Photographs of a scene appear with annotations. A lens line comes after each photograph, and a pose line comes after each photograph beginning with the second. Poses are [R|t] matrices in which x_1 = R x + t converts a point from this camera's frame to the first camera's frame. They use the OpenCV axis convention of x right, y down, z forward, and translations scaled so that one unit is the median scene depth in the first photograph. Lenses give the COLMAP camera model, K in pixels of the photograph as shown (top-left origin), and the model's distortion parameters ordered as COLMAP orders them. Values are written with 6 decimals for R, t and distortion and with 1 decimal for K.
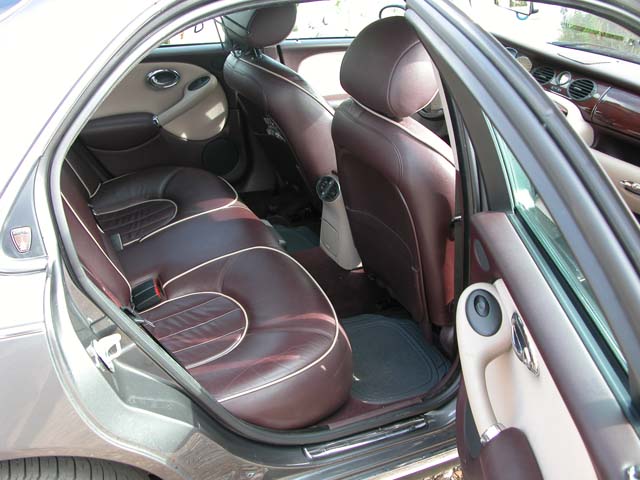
lens RADIAL K [[659.7, 0, 315.6], [0, 659.7, 240.9], [0, 0, 1]] dist [-0.212893, 0.212651]
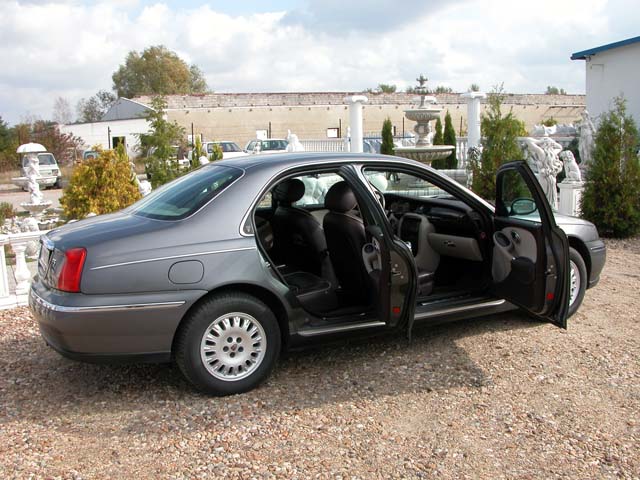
lens RADIAL K [[659.7, 0, 315.6], [0, 659.7, 240.9], [0, 0, 1]] dist [-0.212893, 0.212651]
pose [[0.997046, -0.071571, 0.027858, -0.074224], [0.076735, 0.943496, -0.322378, 0.652031], [-0.003211, 0.323563, 0.946201, -1.324580]]
